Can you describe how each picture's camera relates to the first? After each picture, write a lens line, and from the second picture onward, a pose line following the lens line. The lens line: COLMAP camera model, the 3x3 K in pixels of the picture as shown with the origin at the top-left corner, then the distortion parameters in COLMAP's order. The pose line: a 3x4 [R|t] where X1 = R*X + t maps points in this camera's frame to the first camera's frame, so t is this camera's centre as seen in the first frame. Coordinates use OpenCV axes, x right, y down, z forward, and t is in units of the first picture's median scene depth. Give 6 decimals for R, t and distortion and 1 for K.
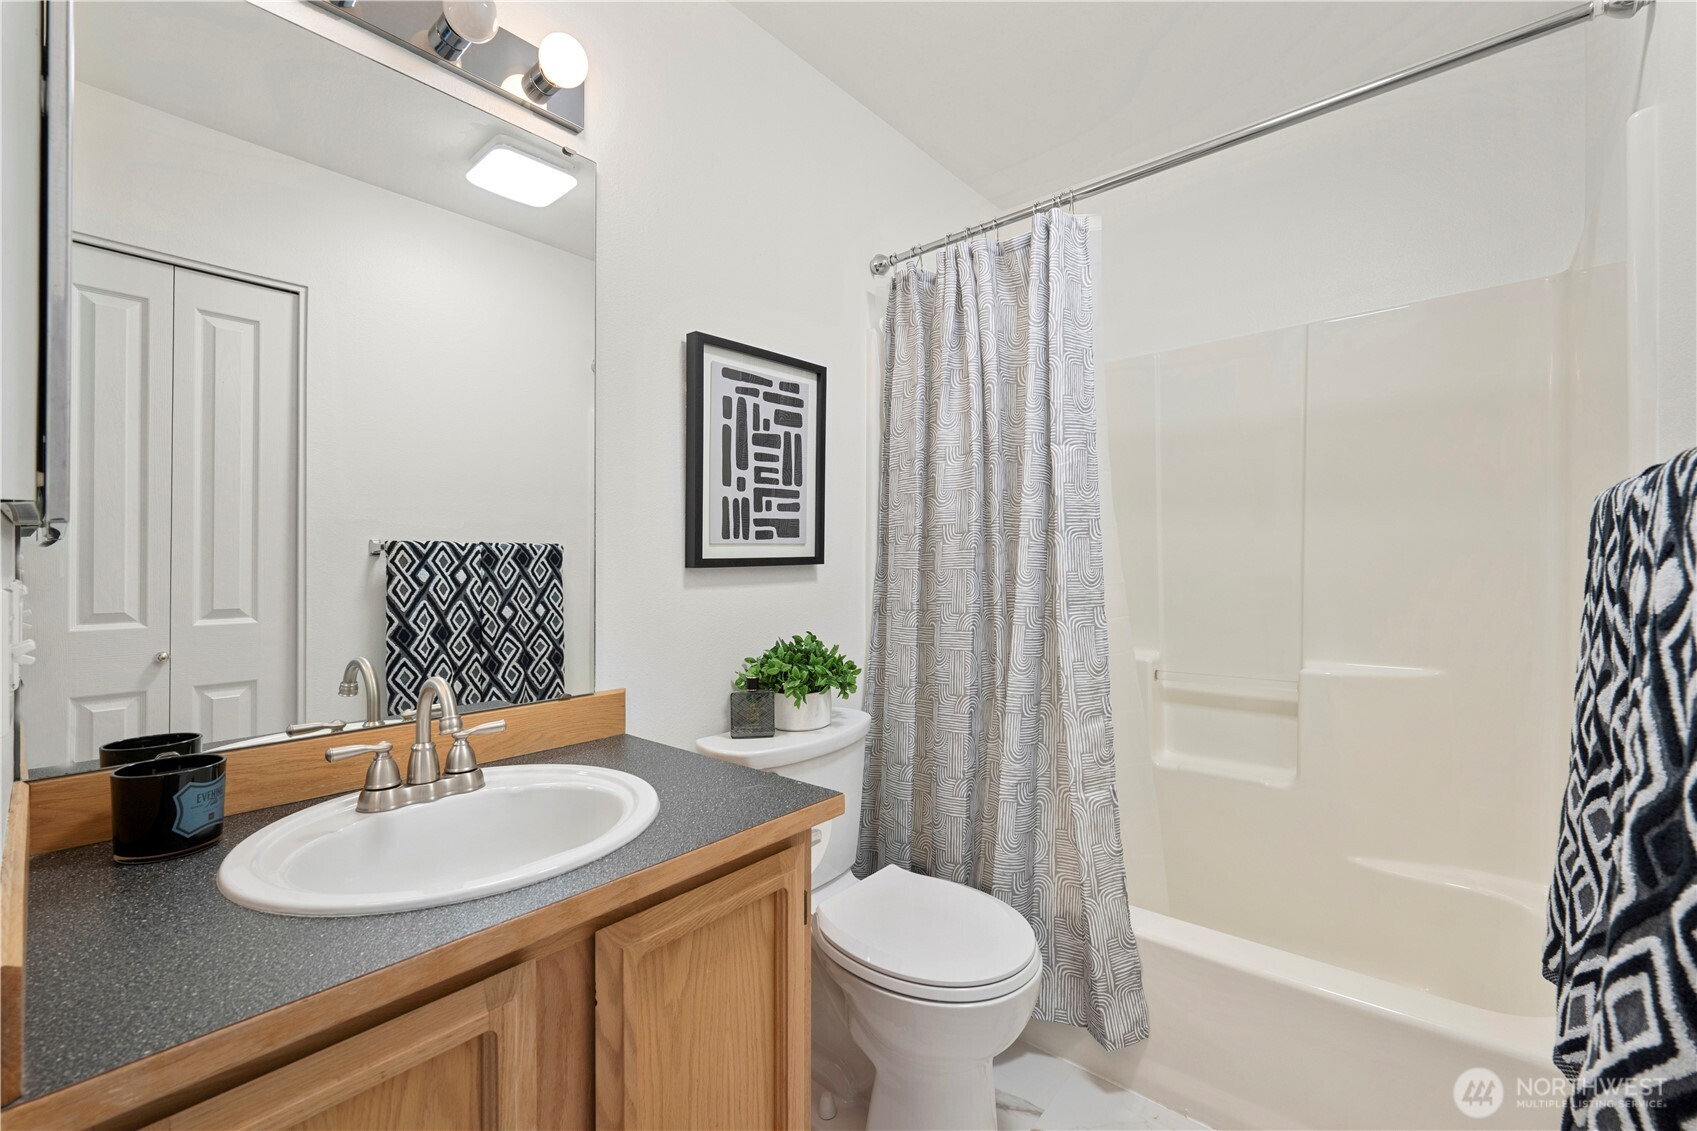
lens RADIAL K [[650.2, 0, 838.1], [0, 650.2, 569.8], [0, 0, 1]] dist [-0.011197, 0.000458]
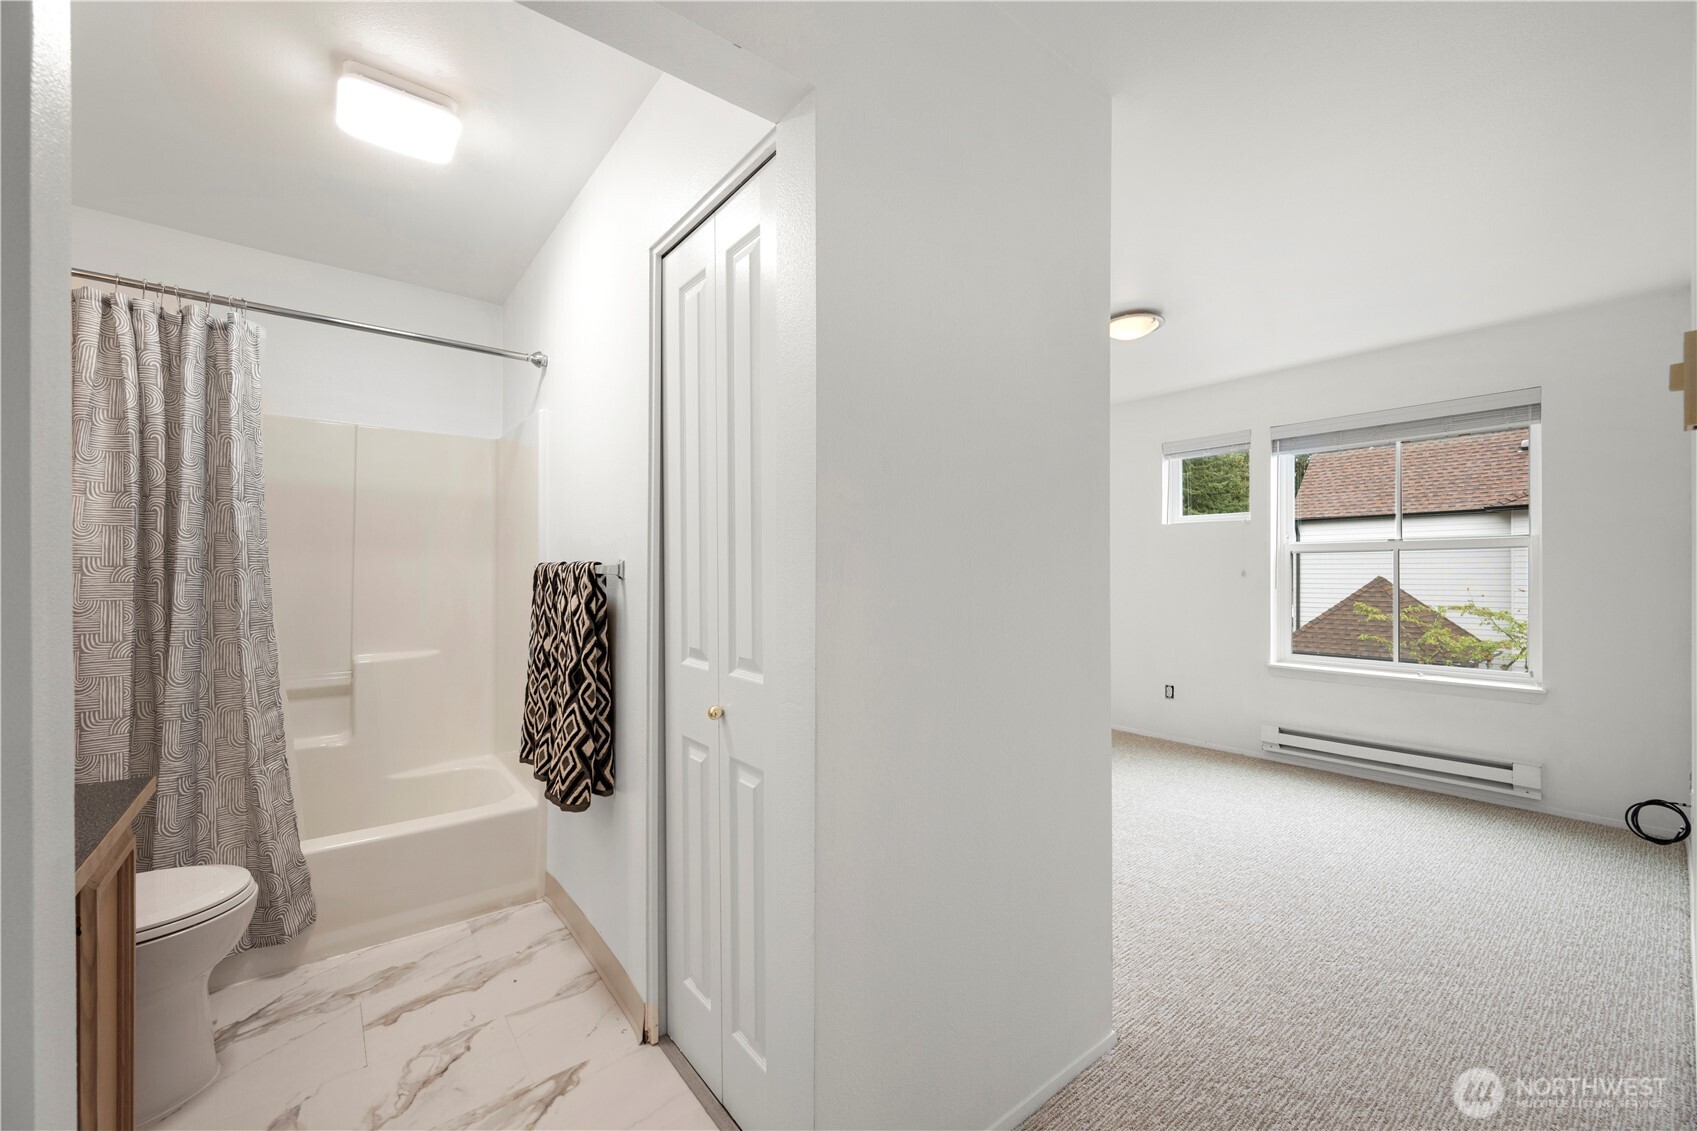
lens RADIAL K [[665.5, 0, 838.0], [0, 665.5, 571.1], [0, 0, 1]] dist [-0.001185, 0.000092]
pose [[0.150455, 0.005430, 0.988602, -0.813373], [-0.003812, 0.999981, -0.004912, -0.056338], [-0.988609, -0.003029, 0.150473, -0.379590]]
